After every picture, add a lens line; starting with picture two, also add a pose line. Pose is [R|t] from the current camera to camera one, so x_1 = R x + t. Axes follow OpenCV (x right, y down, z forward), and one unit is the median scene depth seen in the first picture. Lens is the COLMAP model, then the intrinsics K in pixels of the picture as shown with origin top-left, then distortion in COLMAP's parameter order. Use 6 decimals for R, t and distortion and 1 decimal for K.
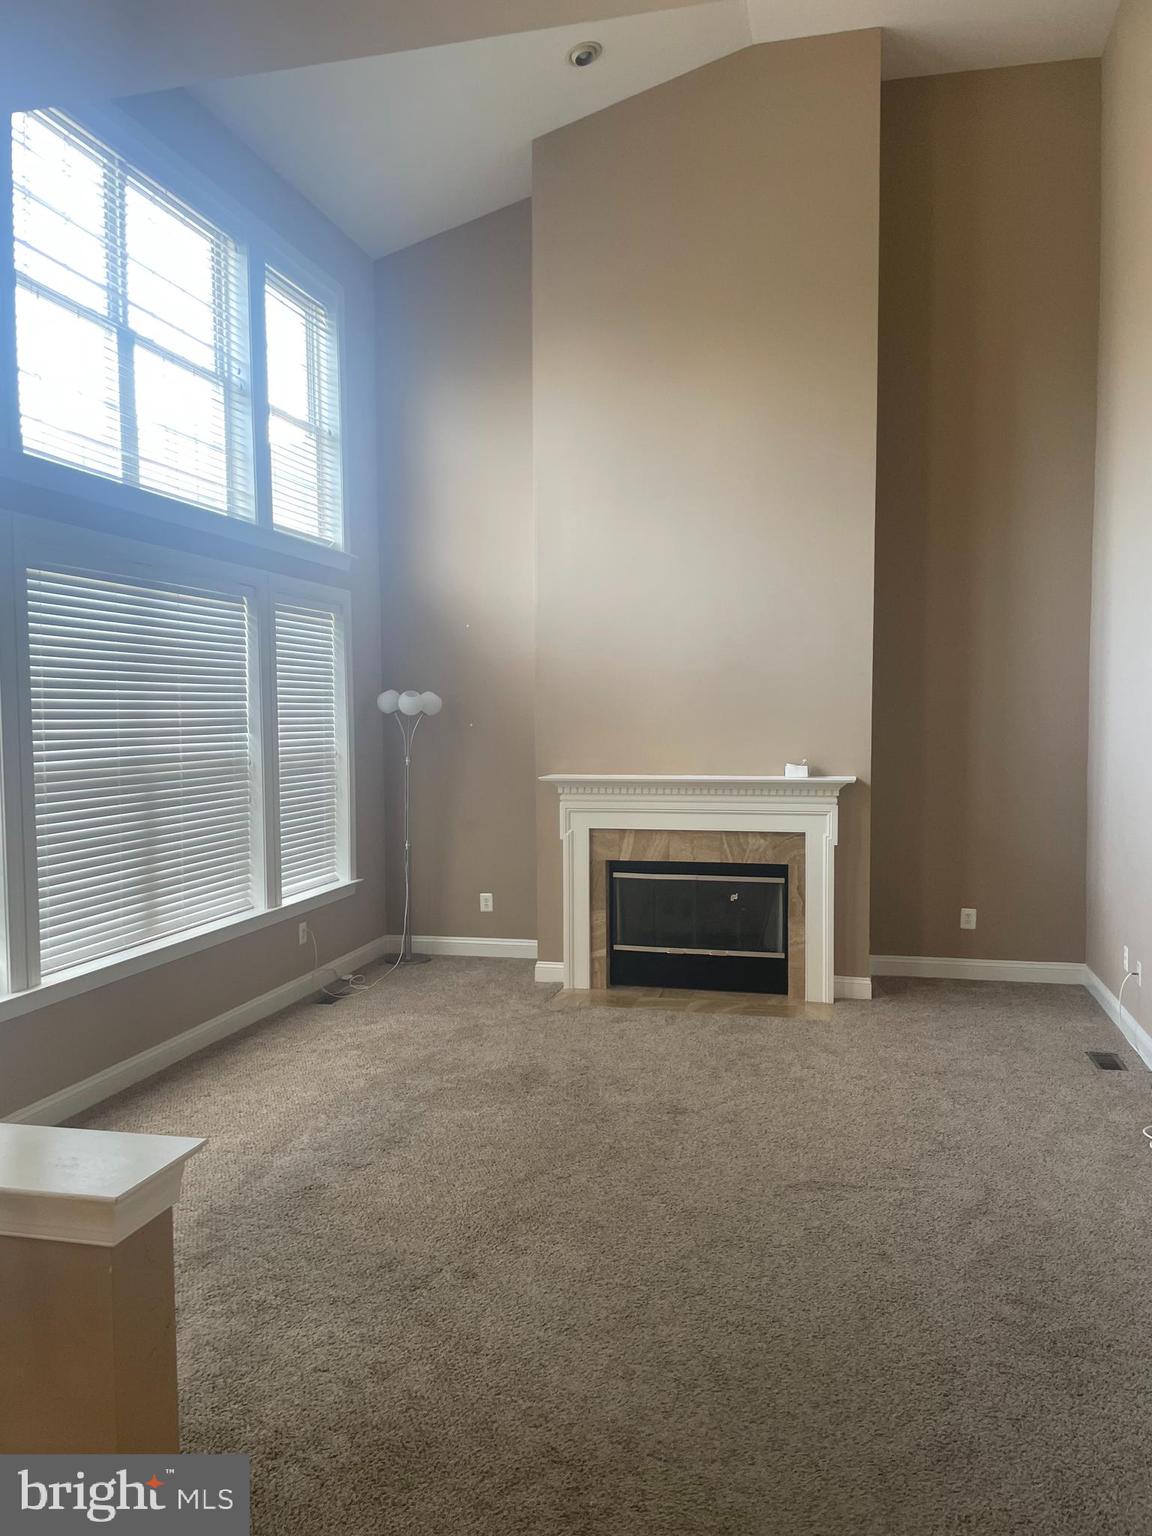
lens RADIAL K [[1184.2, 0, 570.3], [0, 1184.2, 766.9], [0, 0, 1]] dist [0.087648, -0.118560]
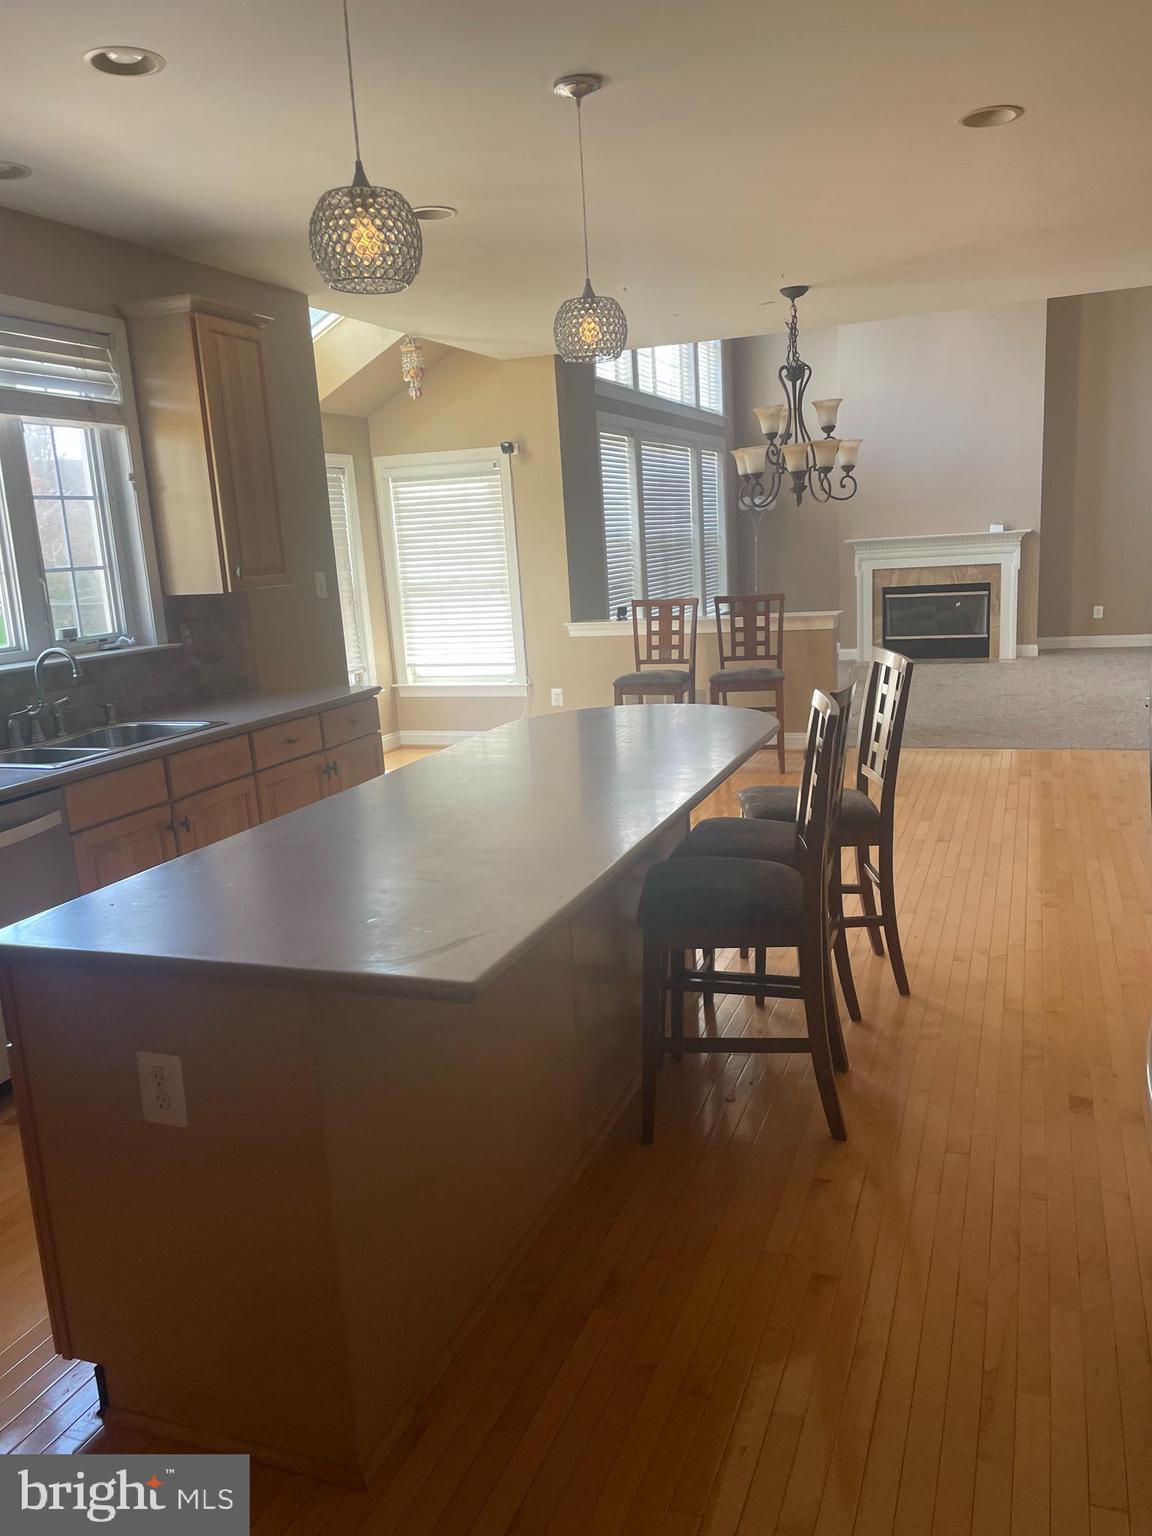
lens RADIAL K [[1184.2, 0, 591.1], [0, 1184.2, 766.2], [0, 0, 1]] dist [0.087648, -0.118560]
pose [[0.992230, -0.025802, -0.121710, -0.194540], [0.044716, 0.986849, 0.155335, 0.047861], [0.116102, -0.159570, 0.980336, -0.846748]]
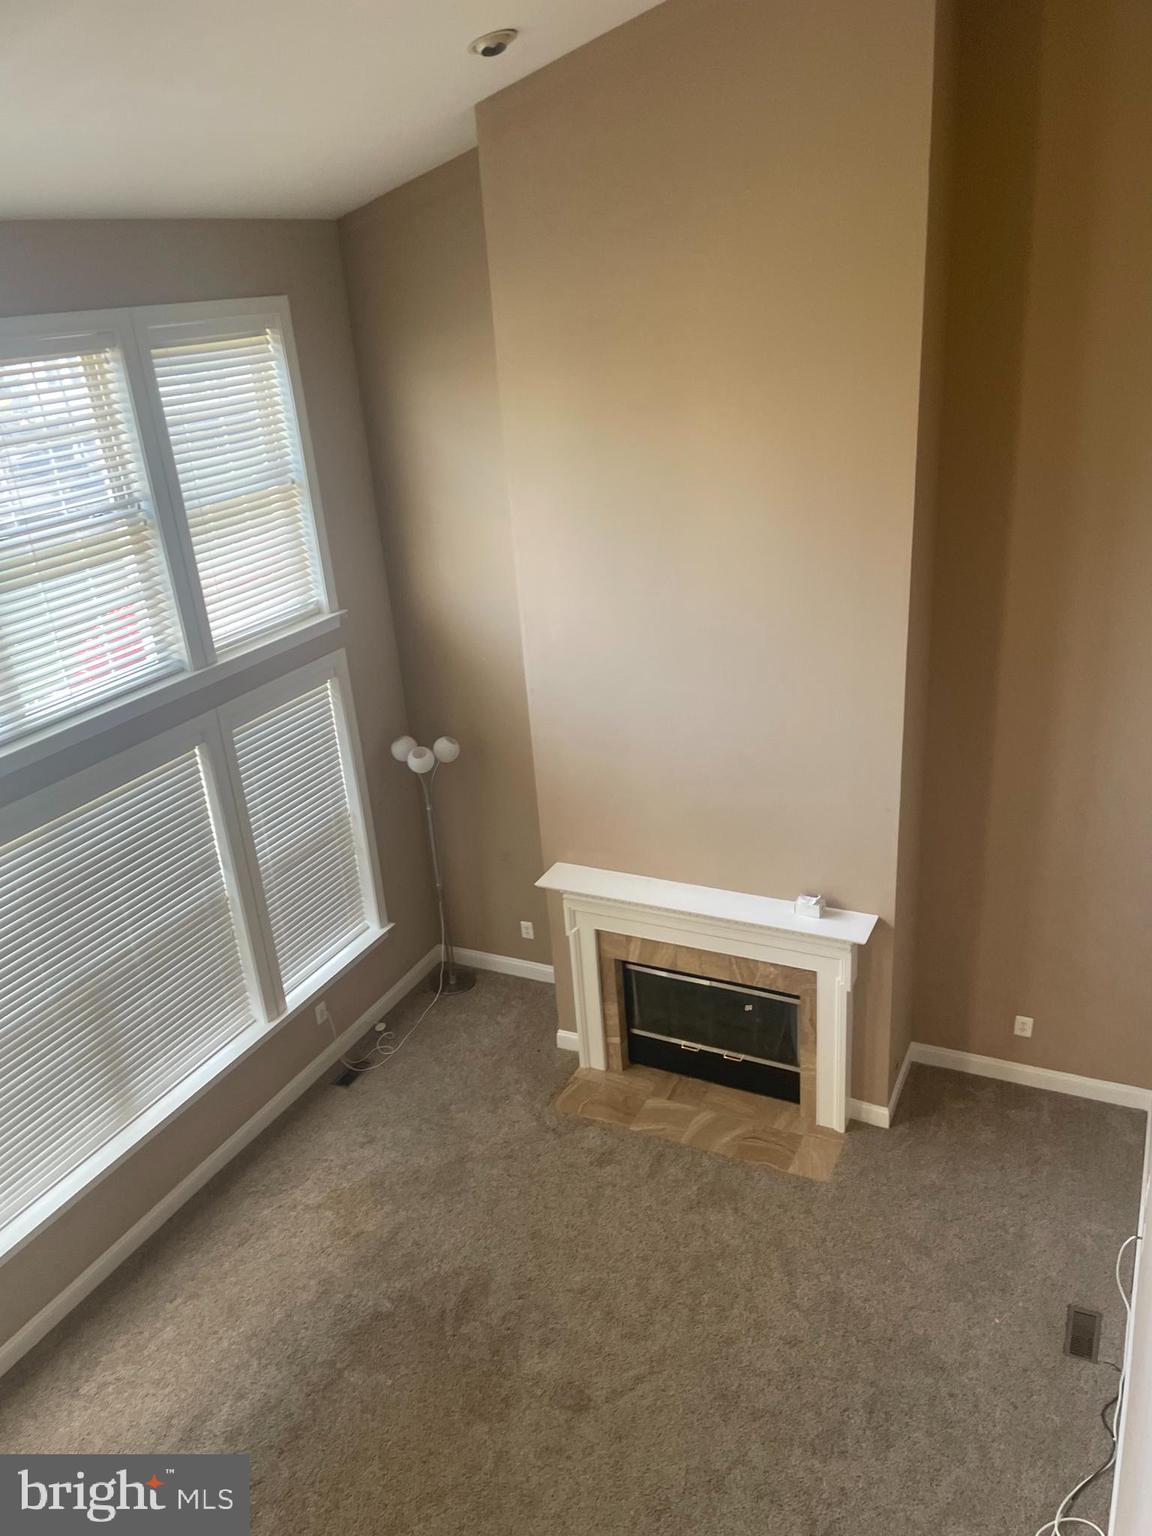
lens RADIAL K [[1184.2, 0, 587.5], [0, 1184.2, 777.9], [0, 0, 1]] dist [0.087648, -0.118560]
pose [[0.975704, 0.030851, -0.216910, 0.213710], [0.050319, 0.932016, 0.358906, -0.403788], [0.213237, -0.361101, 0.907819, 0.193121]]
